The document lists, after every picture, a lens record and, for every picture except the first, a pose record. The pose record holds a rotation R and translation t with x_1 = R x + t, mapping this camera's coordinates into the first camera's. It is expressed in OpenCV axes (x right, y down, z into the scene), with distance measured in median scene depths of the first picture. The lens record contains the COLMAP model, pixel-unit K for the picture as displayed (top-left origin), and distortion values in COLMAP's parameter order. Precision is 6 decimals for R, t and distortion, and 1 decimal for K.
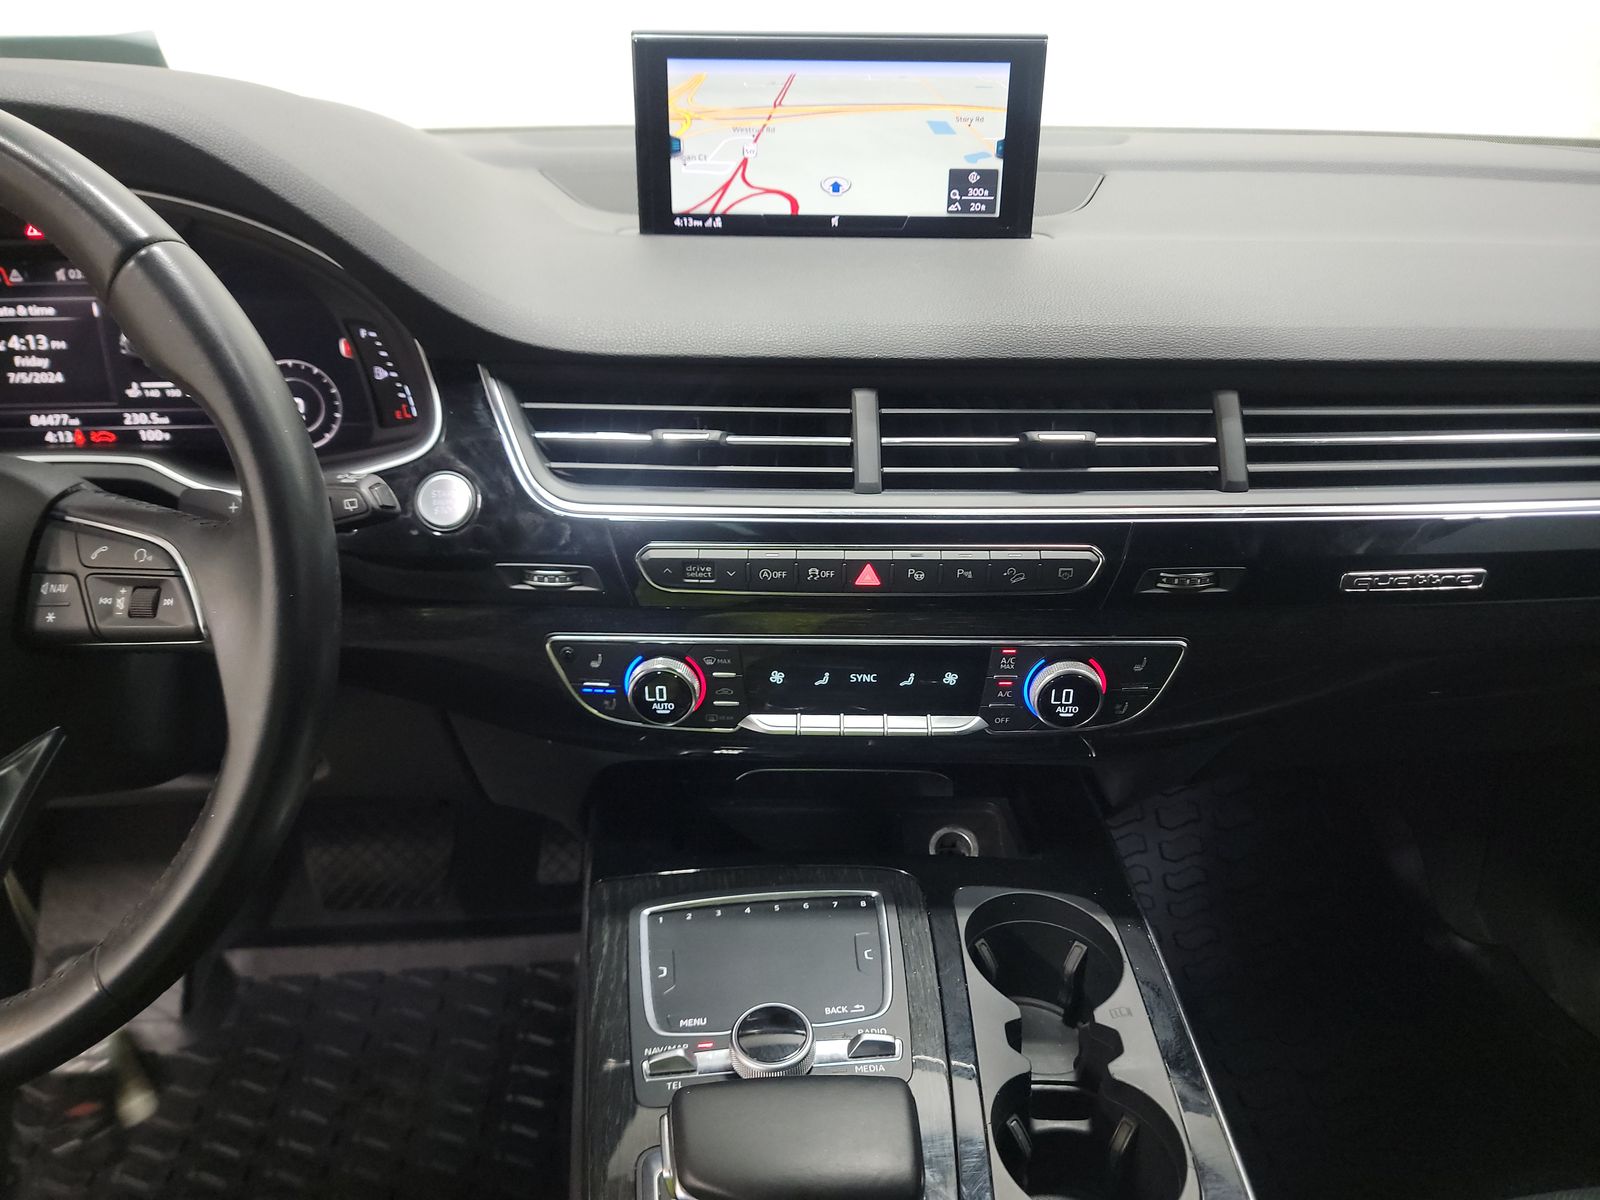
lens RADIAL K [[1059.2, 0, 800.0], [0, 1059.2, 600.0], [0, 0, 1]] dist [0.023035, -0.039121]
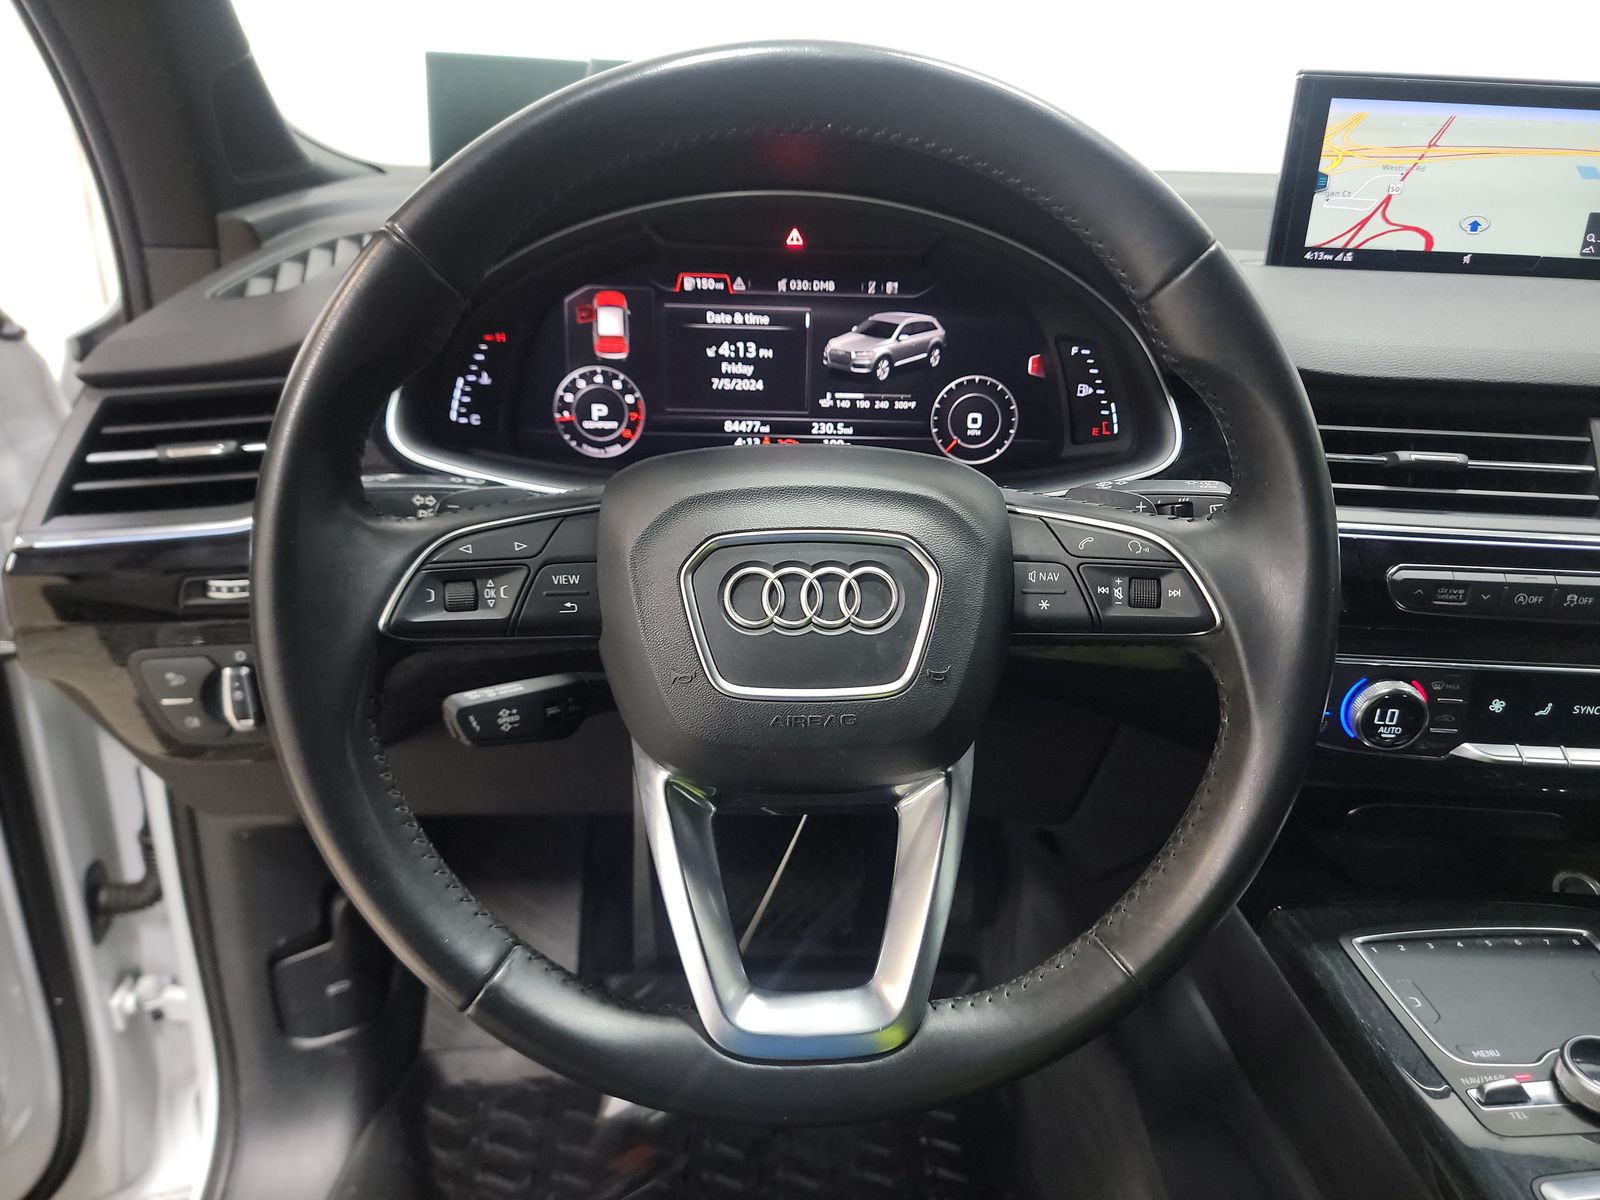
lens RADIAL K [[1059.2, 0, 800.0], [0, 1059.2, 600.0], [0, 0, 1]] dist [0.023035, -0.039121]
pose [[0.998938, 0.035958, -0.028792, -0.618208], [-0.037526, 0.997730, -0.055922, 0.052346], [0.026716, 0.056943, 0.998020, -0.007303]]
